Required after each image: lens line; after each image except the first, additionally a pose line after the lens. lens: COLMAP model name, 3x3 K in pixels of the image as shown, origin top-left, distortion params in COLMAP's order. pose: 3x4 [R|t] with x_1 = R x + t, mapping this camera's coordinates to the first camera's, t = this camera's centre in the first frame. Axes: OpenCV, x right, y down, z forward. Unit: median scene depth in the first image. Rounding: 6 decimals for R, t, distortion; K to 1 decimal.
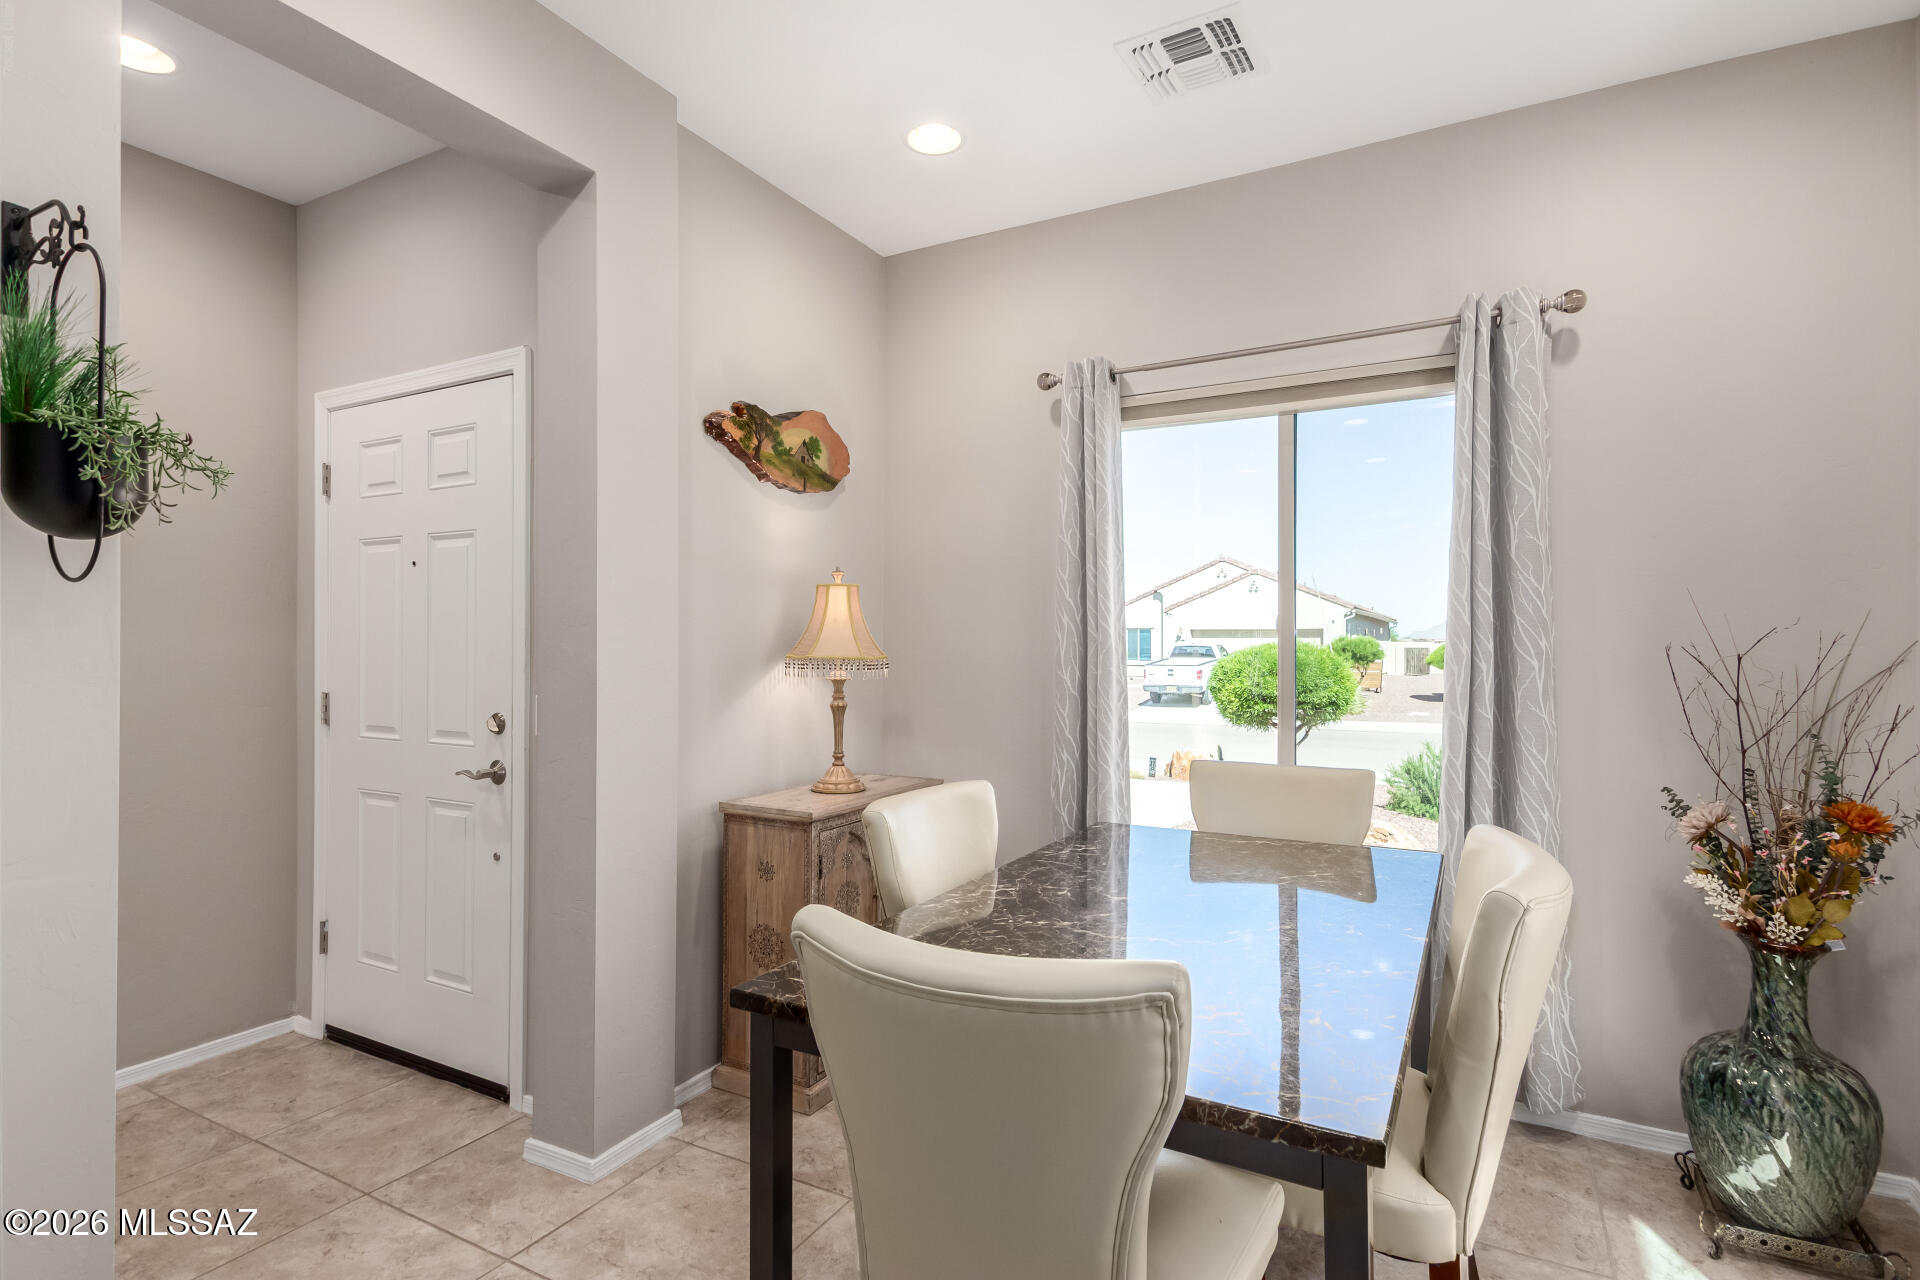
lens RADIAL K [[943.2, 0, 955.6], [0, 943.2, 650.8], [0, 0, 1]] dist [-0.002502, -0.001712]
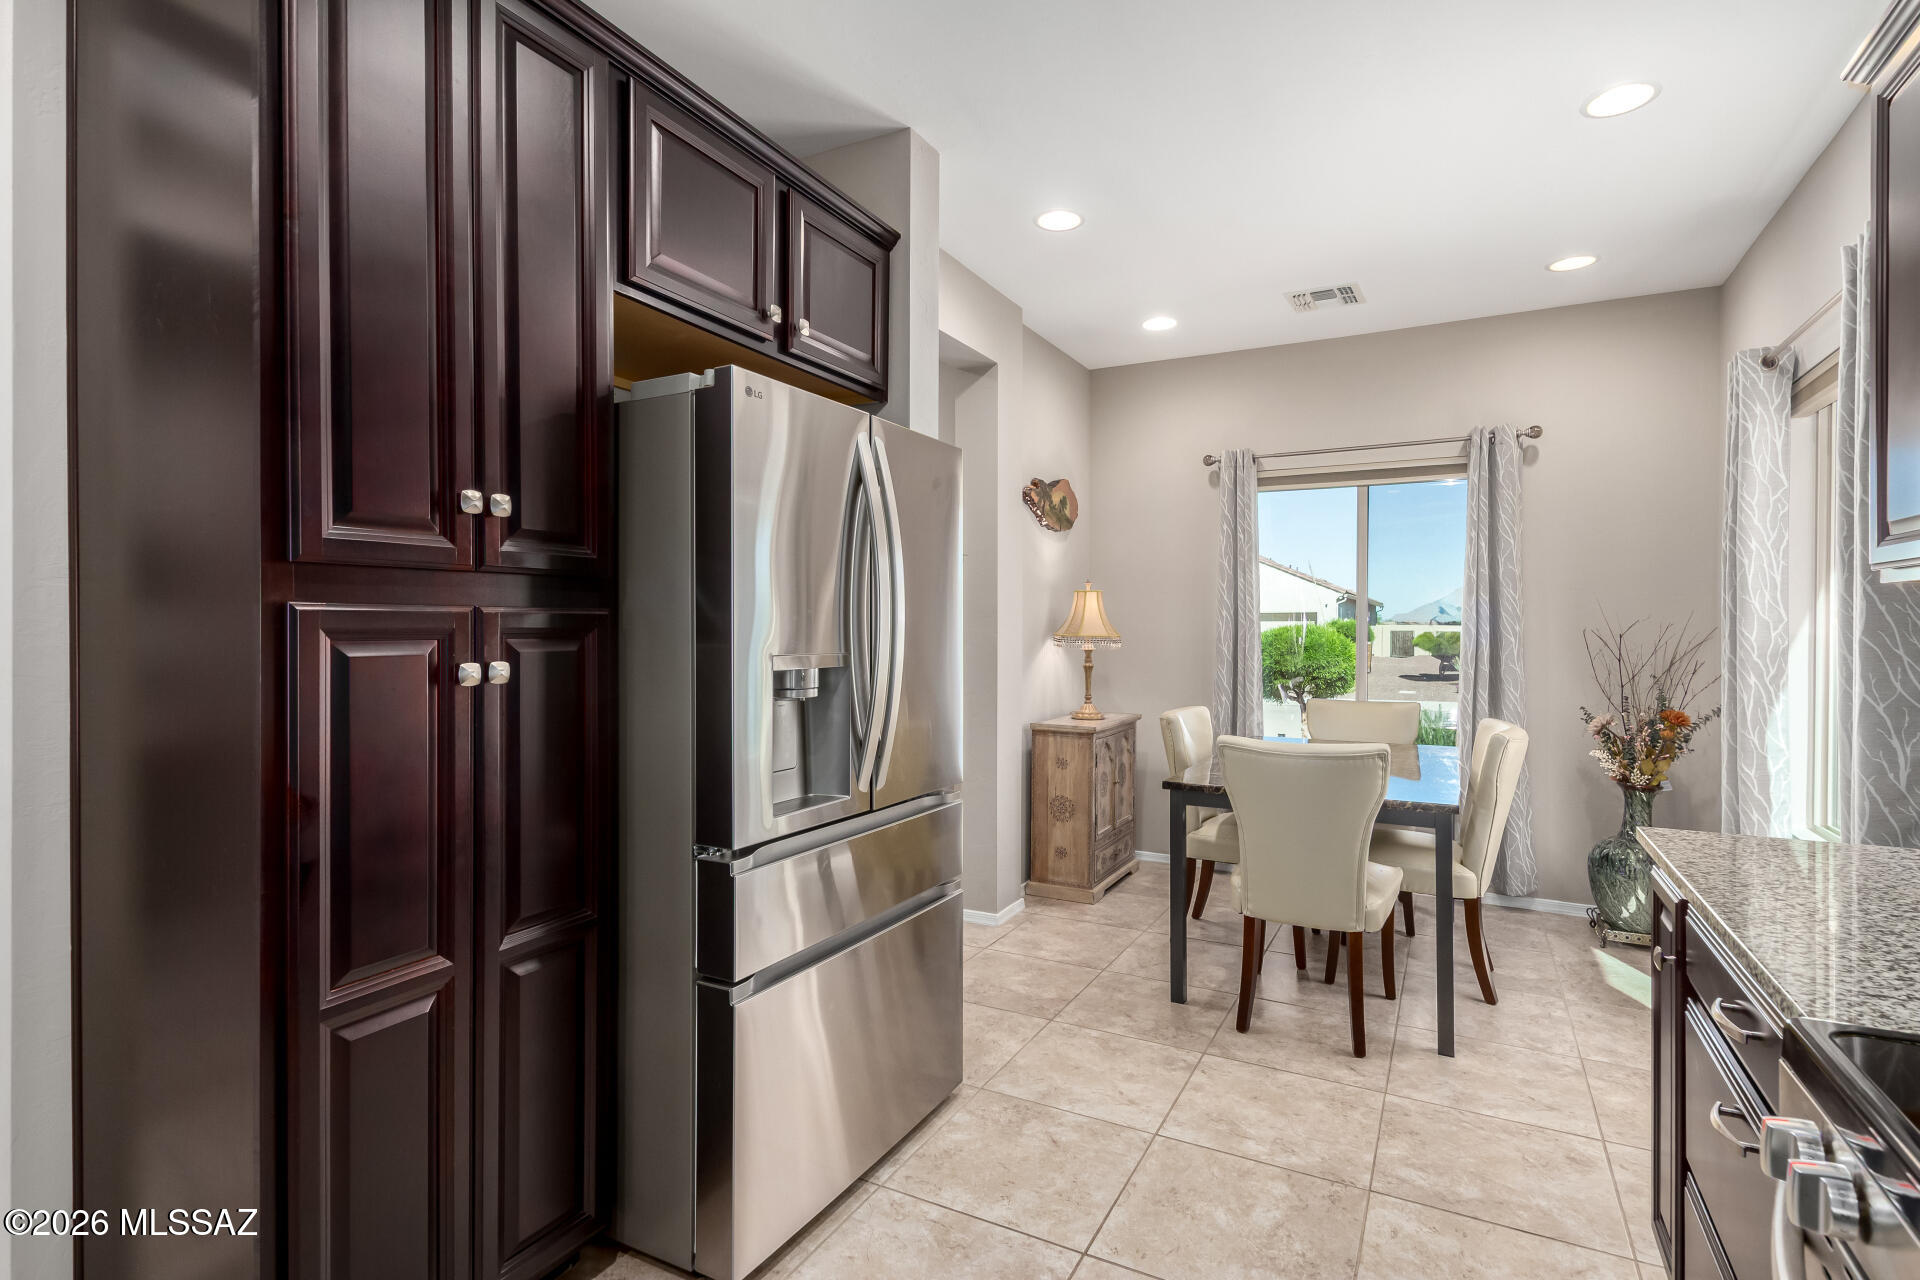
lens RADIAL K [[943.2, 0, 977.5], [0, 943.2, 639.1], [0, 0, 1]] dist [-0.002502, -0.001712]
pose [[0.999422, 0.001361, 0.033971, -0.421984], [-0.001580, 0.999978, 0.006418, 0.002701], [-0.033962, -0.006468, 0.999402, -0.689792]]
